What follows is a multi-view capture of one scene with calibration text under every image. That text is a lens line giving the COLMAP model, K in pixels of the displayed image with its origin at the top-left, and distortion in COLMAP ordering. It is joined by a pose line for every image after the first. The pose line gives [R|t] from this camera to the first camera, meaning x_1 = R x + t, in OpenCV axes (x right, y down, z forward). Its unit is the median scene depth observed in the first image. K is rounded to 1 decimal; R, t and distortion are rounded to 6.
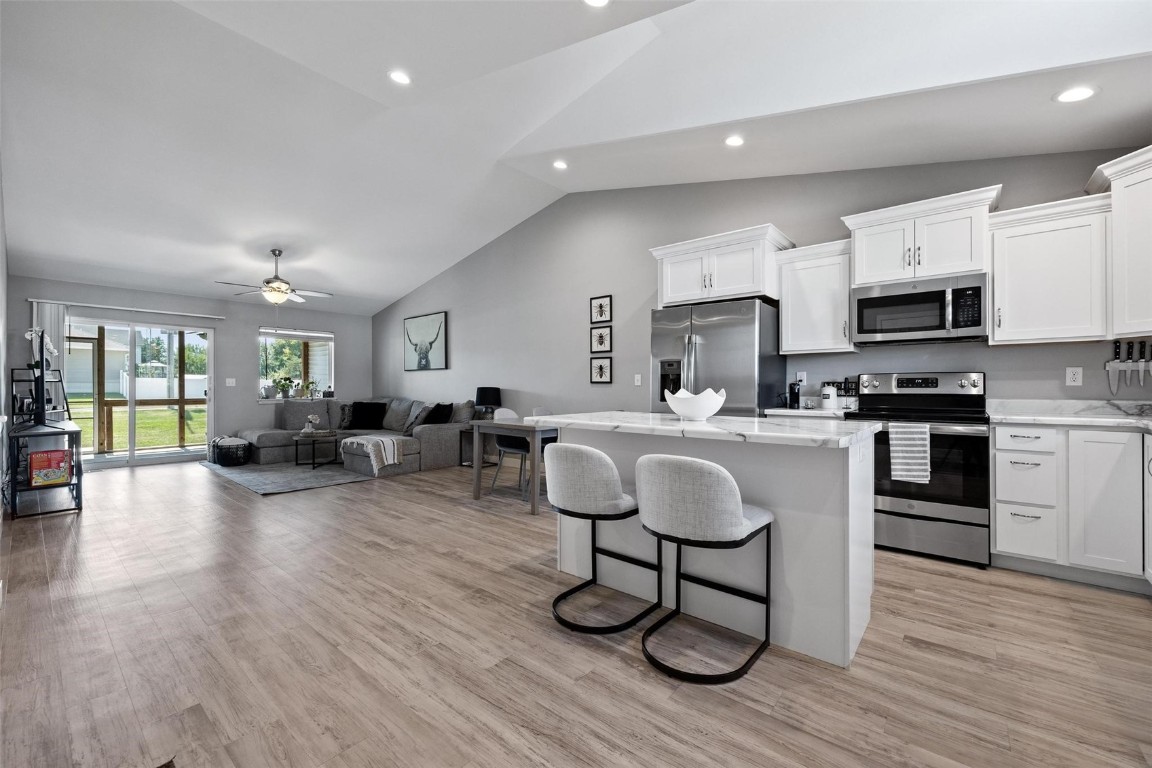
lens RADIAL K [[468.2, 0, 578.1], [0, 468.2, 385.9], [0, 0, 1]] dist [-0.006982, 0.001546]
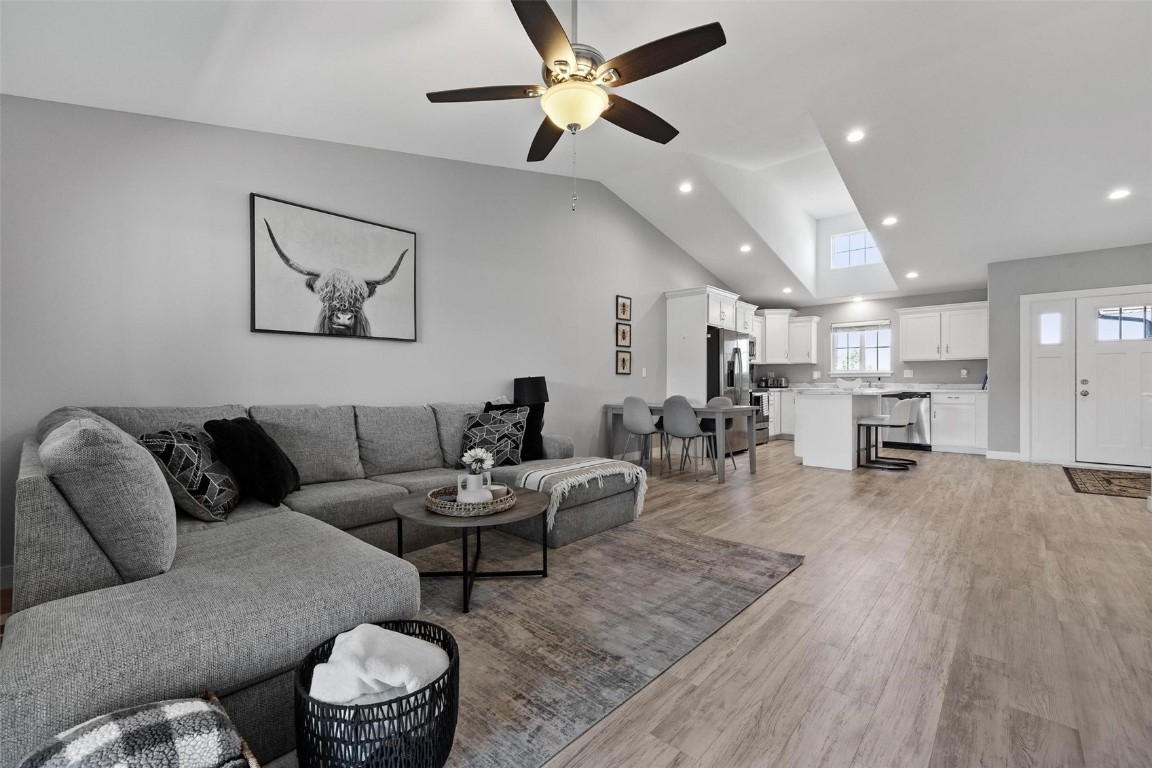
lens RADIAL K [[516.1, 0, 573.3], [0, 516.1, 379.5], [0, 0, 1]] dist [0.001713, -0.000162]
pose [[0.010210, 0.005845, 0.999931, -2.060259], [-0.000384, 0.999983, -0.005841, 0.023358], [-0.999948, -0.000325, 0.010212, 1.946890]]
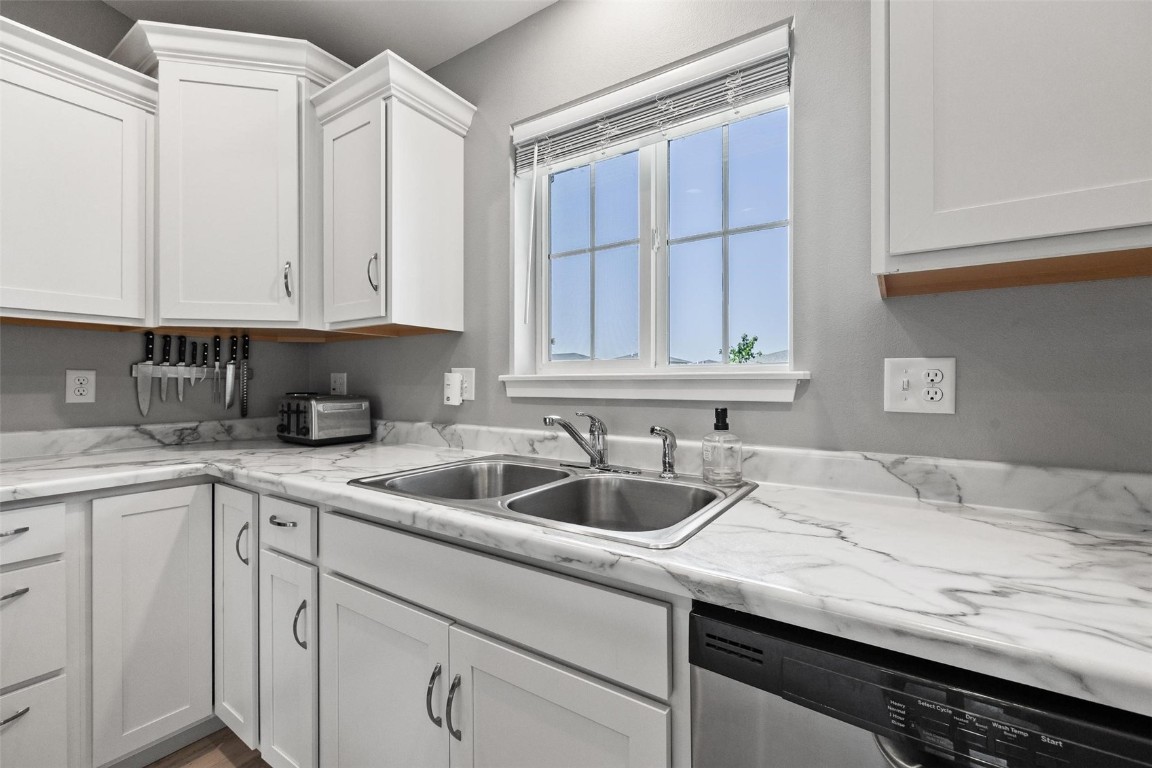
lens RADIAL K [[468.2, 0, 594.9], [0, 468.2, 381.8], [0, 0, 1]] dist [-0.006982, 0.001546]
pose [[-0.141965, 0.003980, 0.989864, 0.417065], [-0.001323, 0.999990, -0.004210, -0.024399], [-0.989871, -0.001907, -0.141958, 0.461162]]
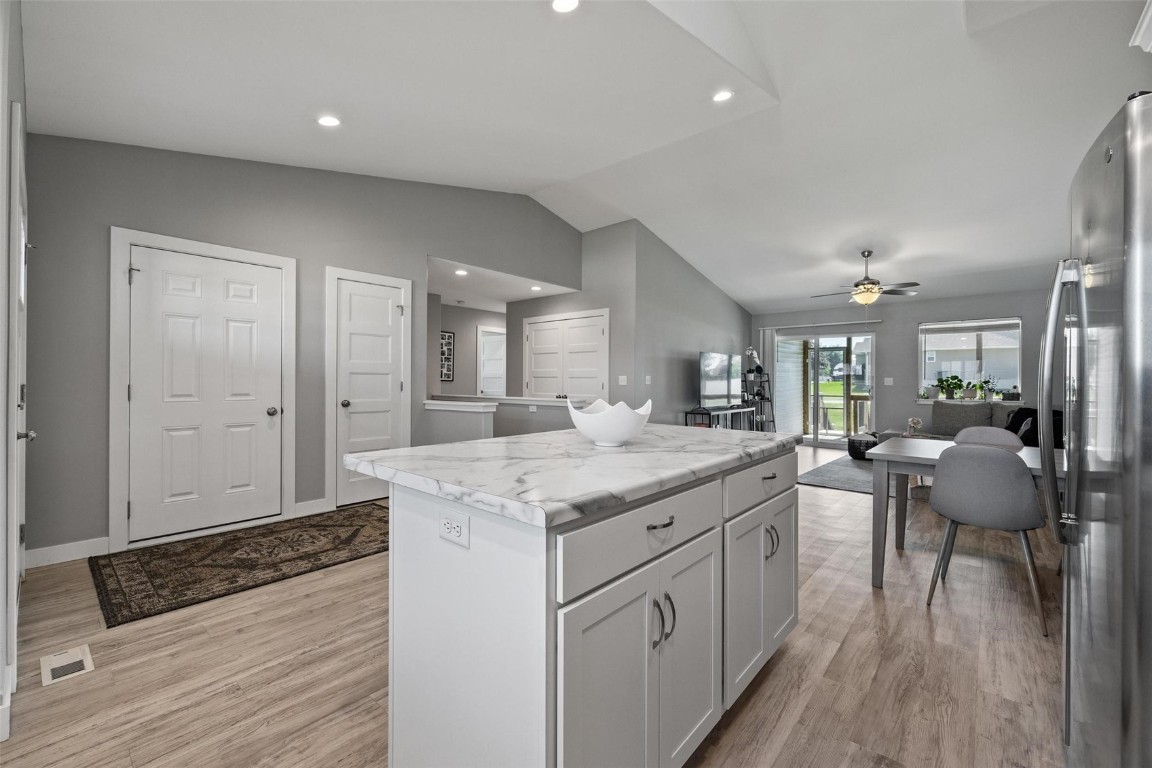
lens RADIAL K [[468.2, 0, 571.4], [0, 468.2, 382.2], [0, 0, 1]] dist [-0.006982, 0.001546]
pose [[-0.031101, 0.002714, -0.999513, 0.755292], [-0.001470, 0.999995, 0.002761, -0.018603], [0.999515, 0.001555, -0.031097, 0.763687]]
